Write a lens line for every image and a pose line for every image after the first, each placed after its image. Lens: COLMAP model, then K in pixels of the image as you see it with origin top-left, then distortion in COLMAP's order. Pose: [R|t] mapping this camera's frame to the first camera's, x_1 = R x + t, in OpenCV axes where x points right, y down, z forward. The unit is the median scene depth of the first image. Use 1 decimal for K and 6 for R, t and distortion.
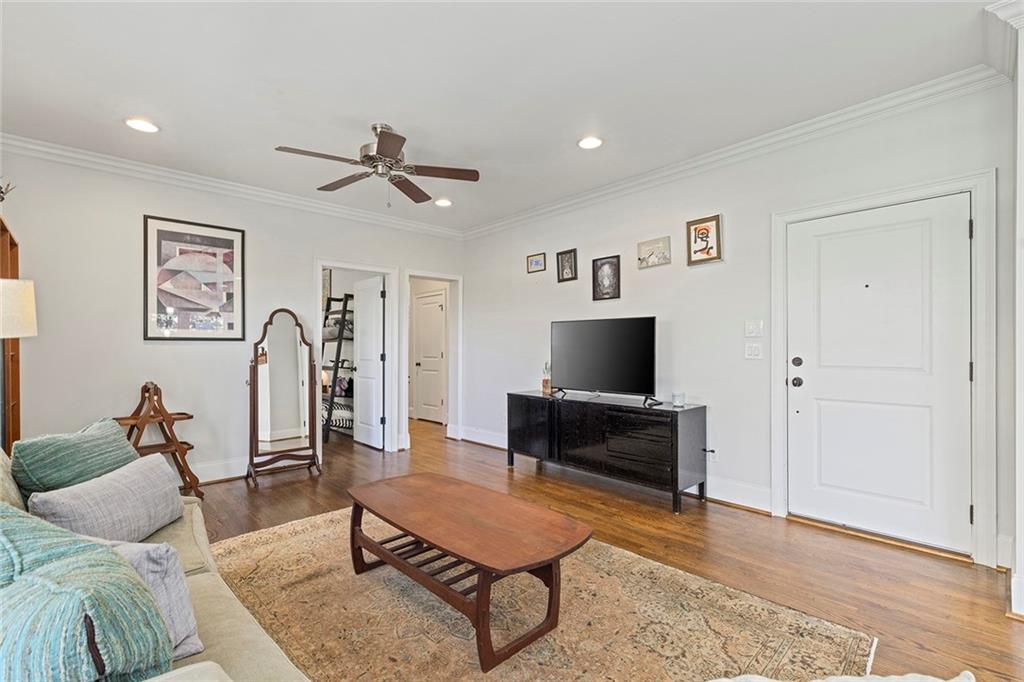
lens RADIAL K [[458.9, 0, 517.6], [0, 458.9, 347.6], [0, 0, 1]] dist [0.013721, -0.000853]
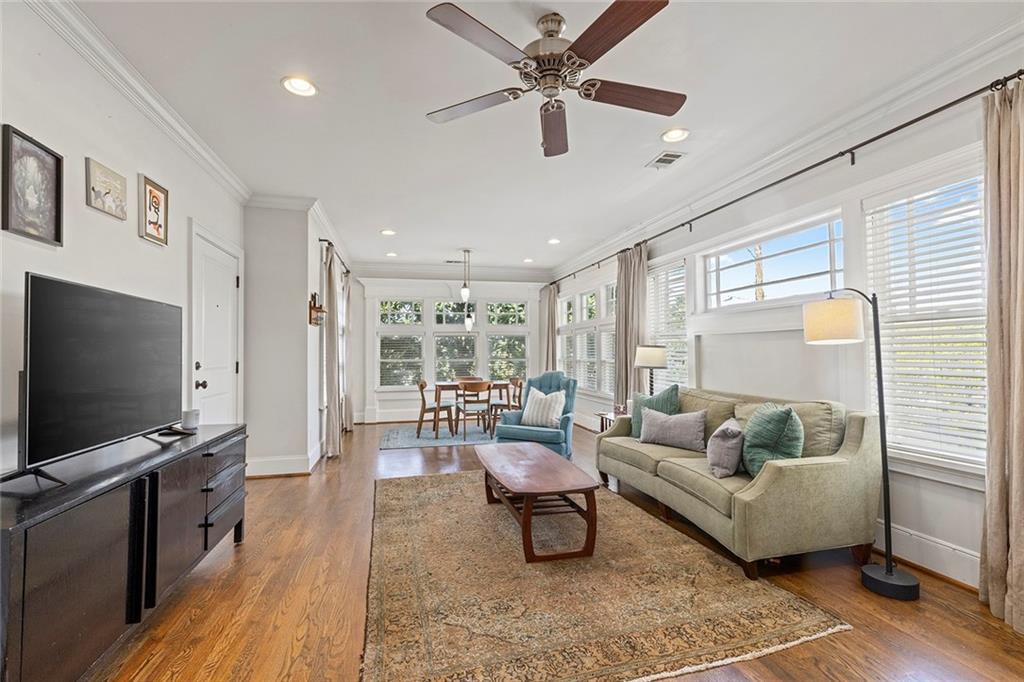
lens RADIAL K [[458.9, 0, 513.7], [0, 458.9, 346.1], [0, 0, 1]] dist [0.013721, -0.000853]
pose [[-0.869252, 0.011754, 0.494230, -0.500350], [0.002215, 0.999800, -0.019881, 0.006893], [-0.494365, -0.016187, -0.869104, 1.399250]]
